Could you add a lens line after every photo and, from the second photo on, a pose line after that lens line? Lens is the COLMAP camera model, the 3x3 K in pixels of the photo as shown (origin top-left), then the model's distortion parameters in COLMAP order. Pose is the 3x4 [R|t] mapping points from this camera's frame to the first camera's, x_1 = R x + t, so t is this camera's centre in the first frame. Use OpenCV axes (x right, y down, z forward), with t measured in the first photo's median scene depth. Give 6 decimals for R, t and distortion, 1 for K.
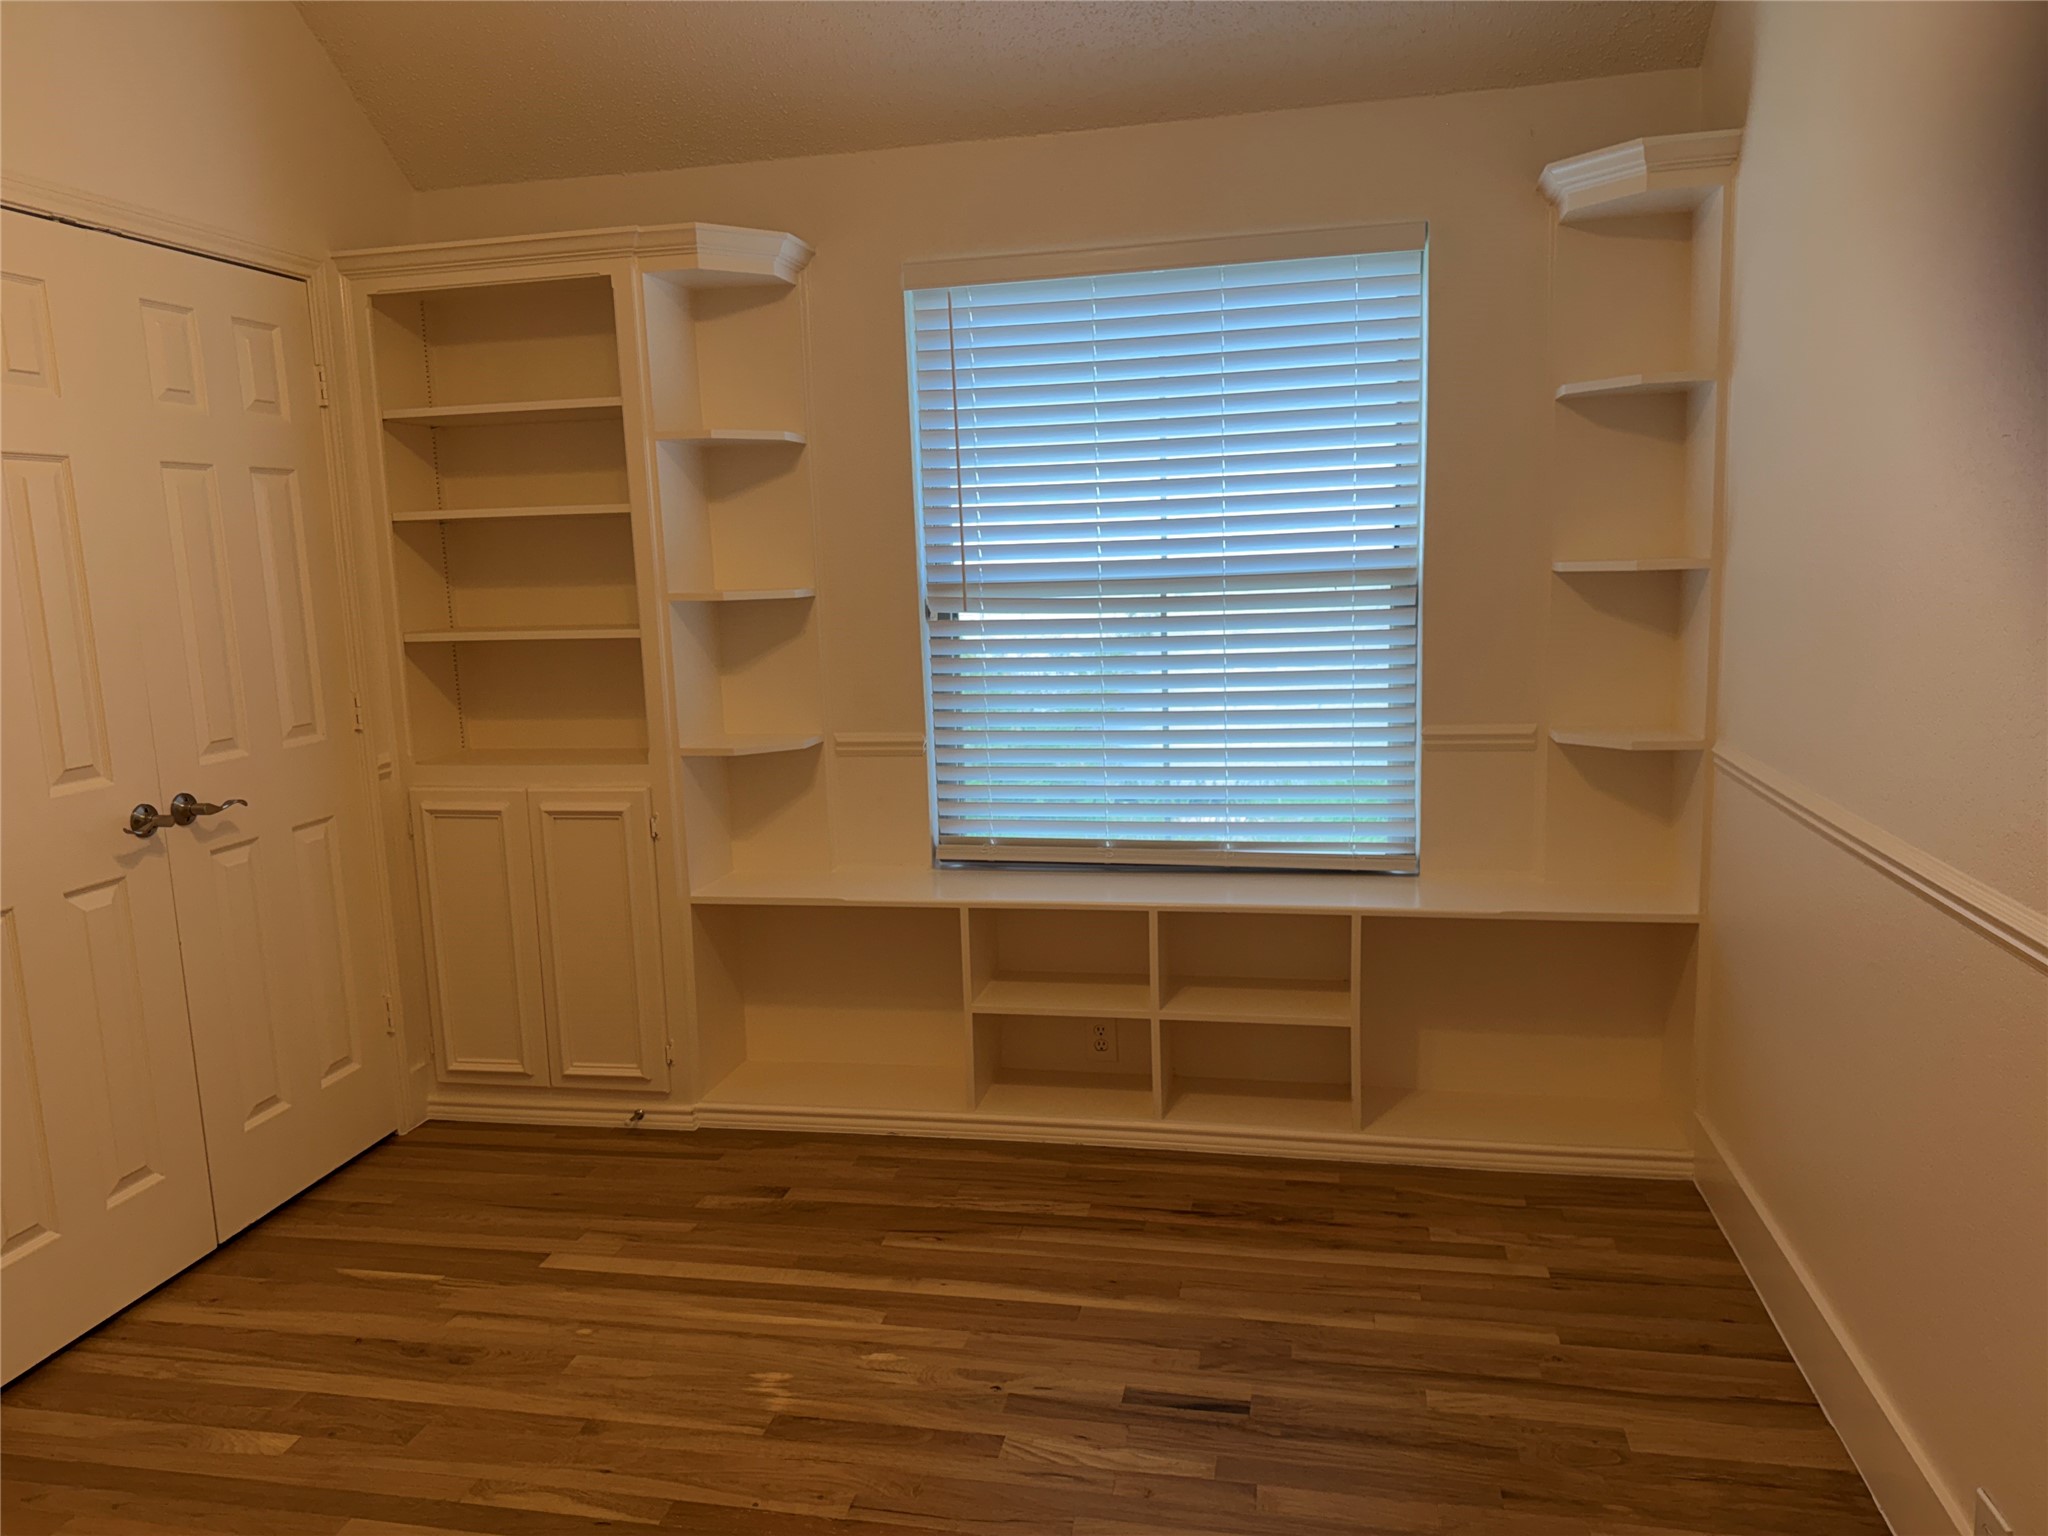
lens RADIAL K [[1437.3, 0, 1027.6], [0, 1437.3, 774.1], [0, 0, 1]] dist [0.154083, -0.276612]
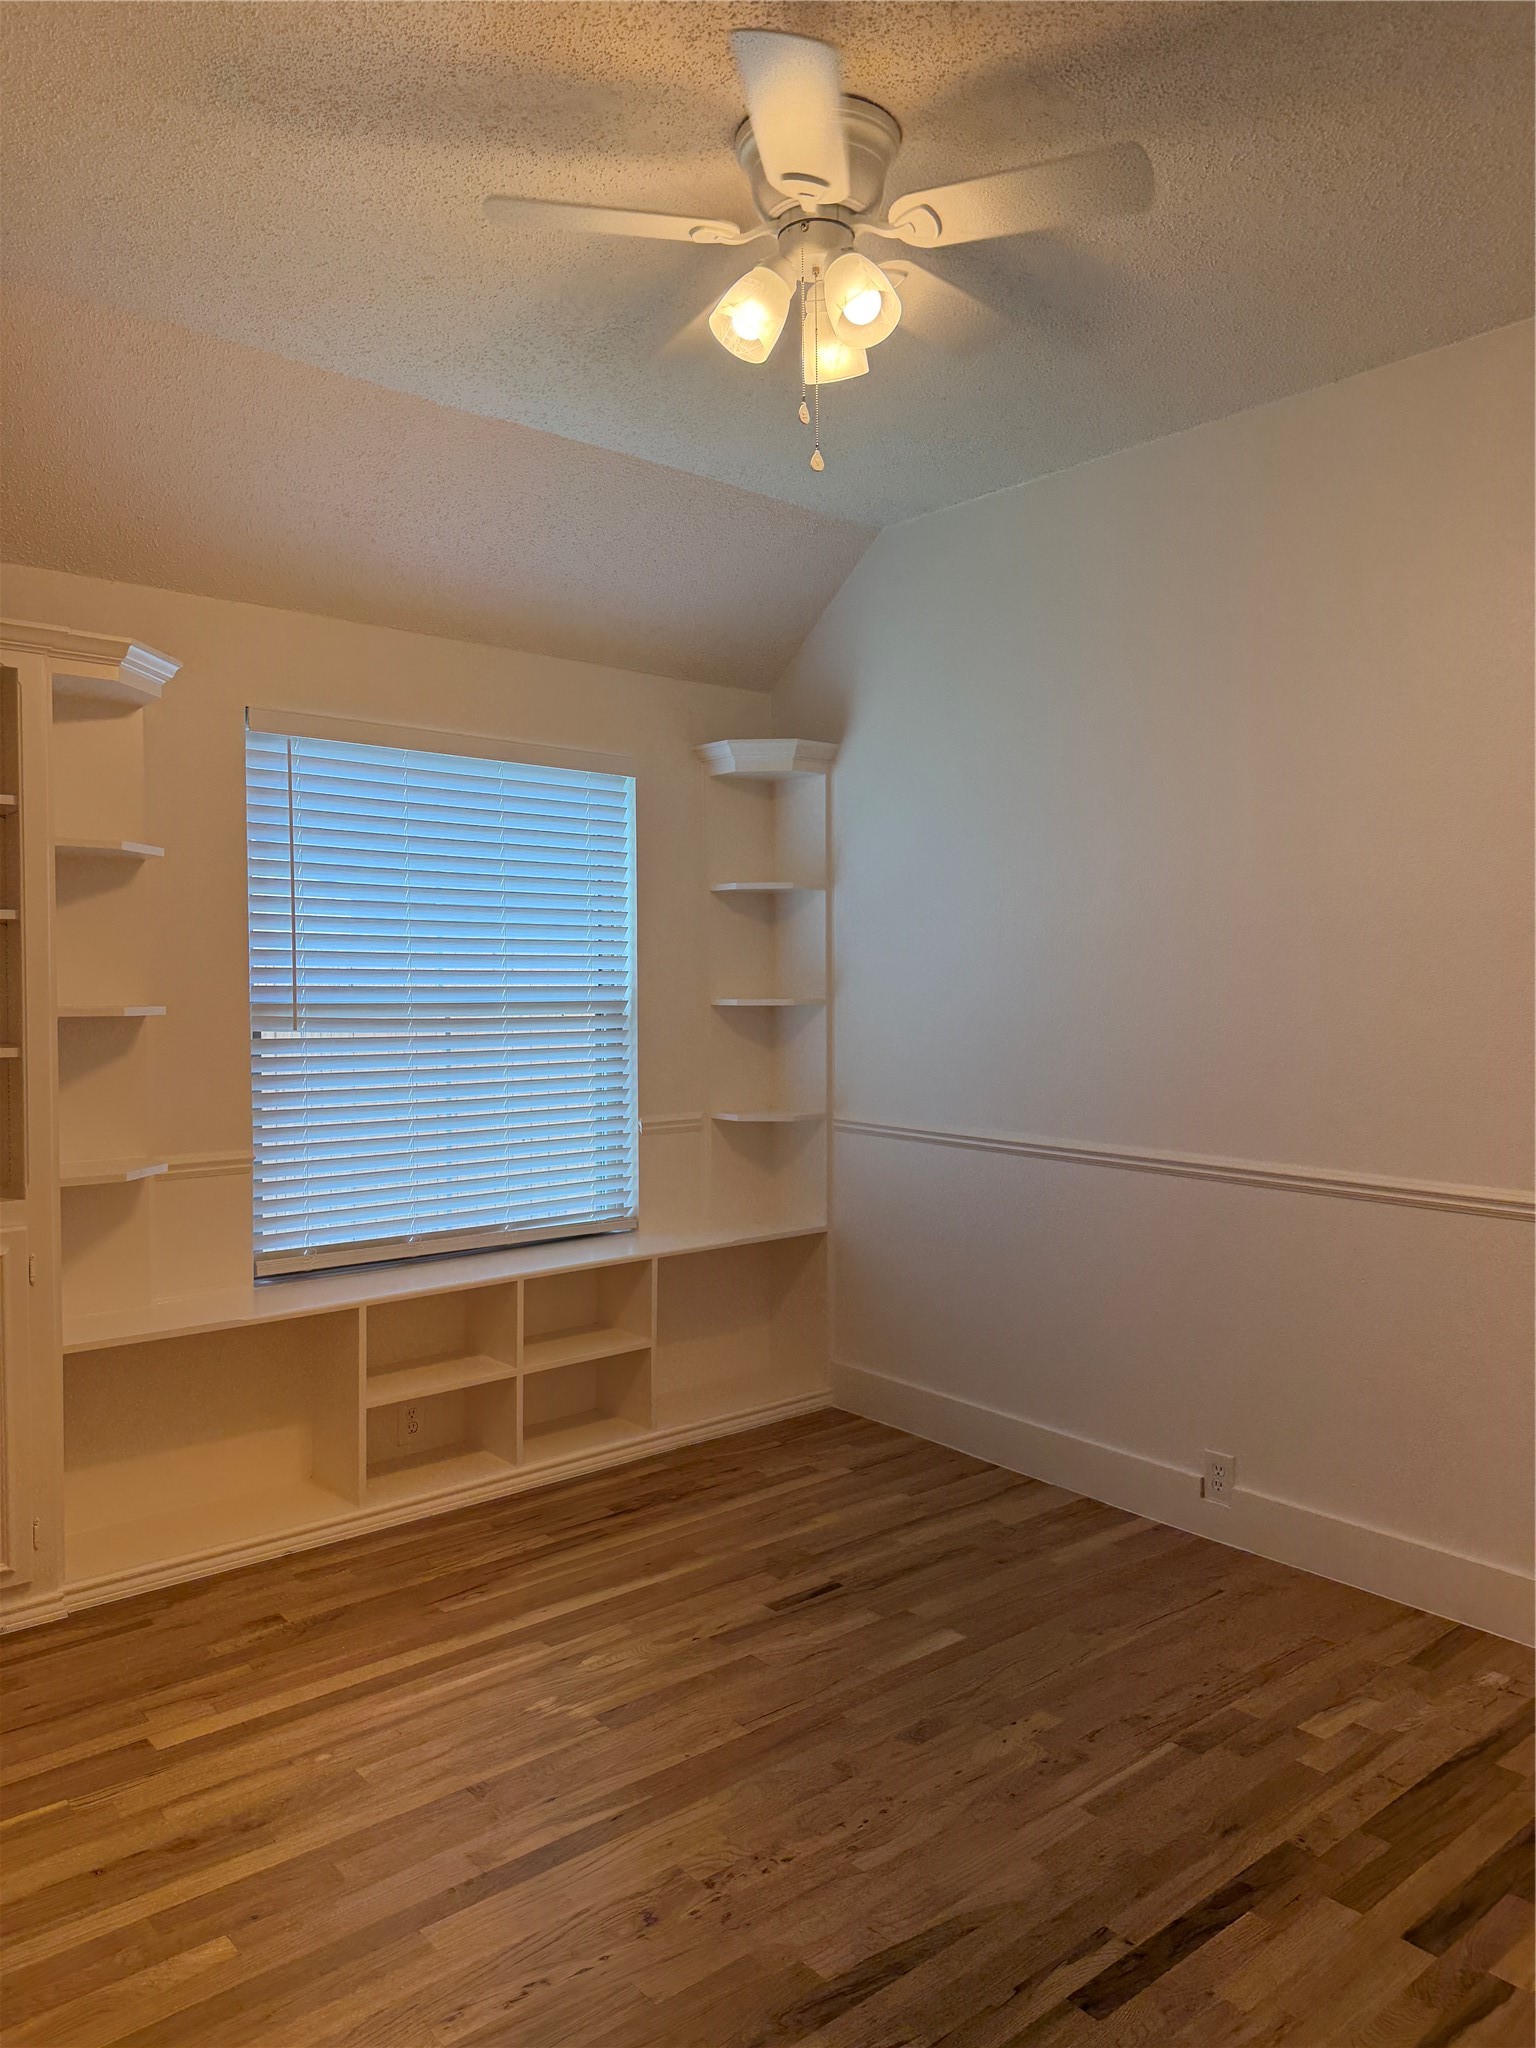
lens RADIAL K [[1430.8, 0, 759.8], [0, 1430.8, 1021.0], [0, 0, 1]] dist [0.128173, -0.168605]
pose [[0.614067, 0.012779, 0.789150, -0.778285], [0.098546, 0.990803, -0.092727, 0.014265], [-0.783077, 0.134708, 0.607160, 0.105808]]
